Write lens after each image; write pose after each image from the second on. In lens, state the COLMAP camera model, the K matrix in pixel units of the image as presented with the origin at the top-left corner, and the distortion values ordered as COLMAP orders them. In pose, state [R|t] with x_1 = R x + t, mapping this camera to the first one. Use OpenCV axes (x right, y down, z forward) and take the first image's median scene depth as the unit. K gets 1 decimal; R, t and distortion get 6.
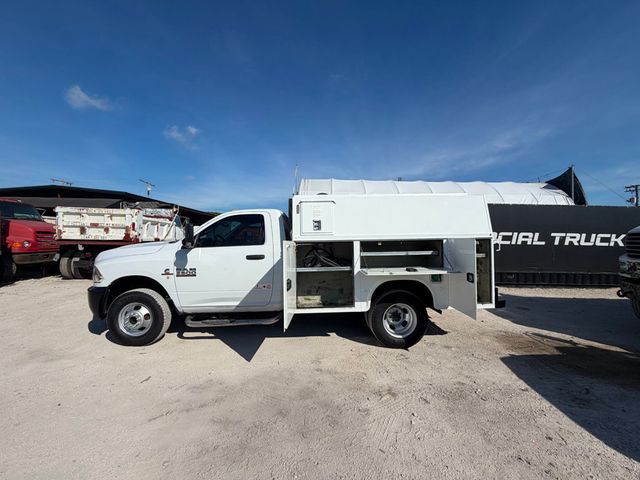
lens RADIAL K [[256.6, 0, 320.0], [0, 256.6, 240.0], [0, 0, 1]] dist [-0.000131, -0.000574]
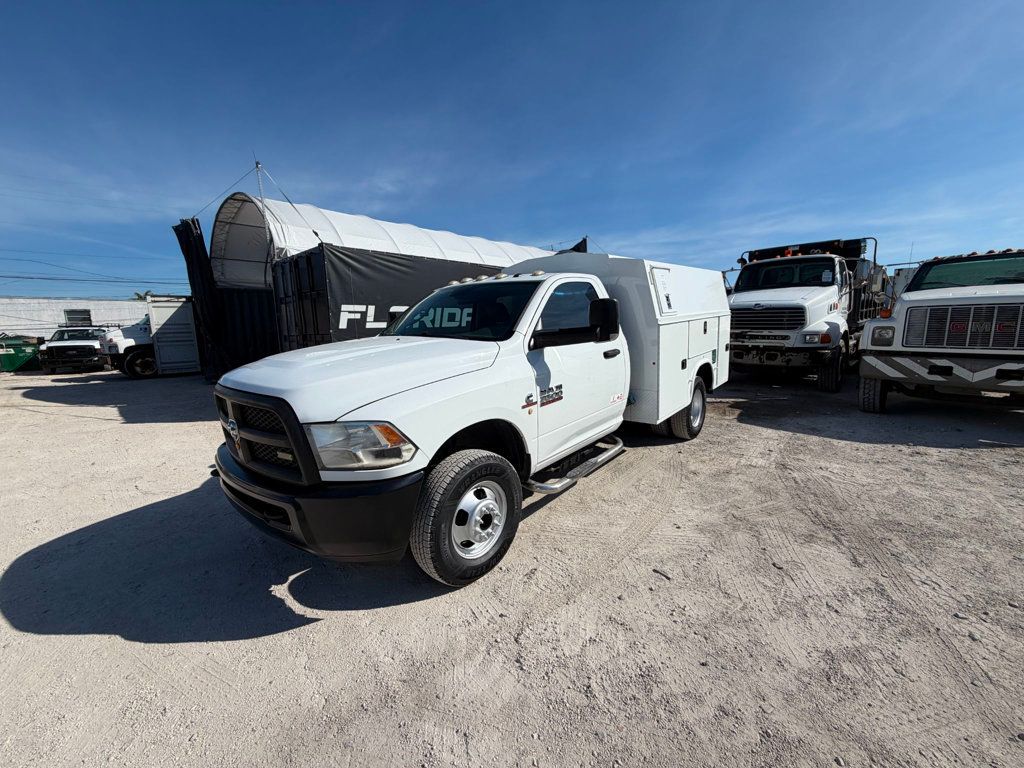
lens RADIAL K [[410.5, 0, 512.0], [0, 410.5, 384.0], [0, 0, 1]] dist [-0.000131, -0.000574]
pose [[0.671048, -0.143489, 0.727396, -1.110590], [0.037760, 0.986434, 0.159754, -0.028292], [-0.740452, -0.079736, 0.667363, 0.486399]]
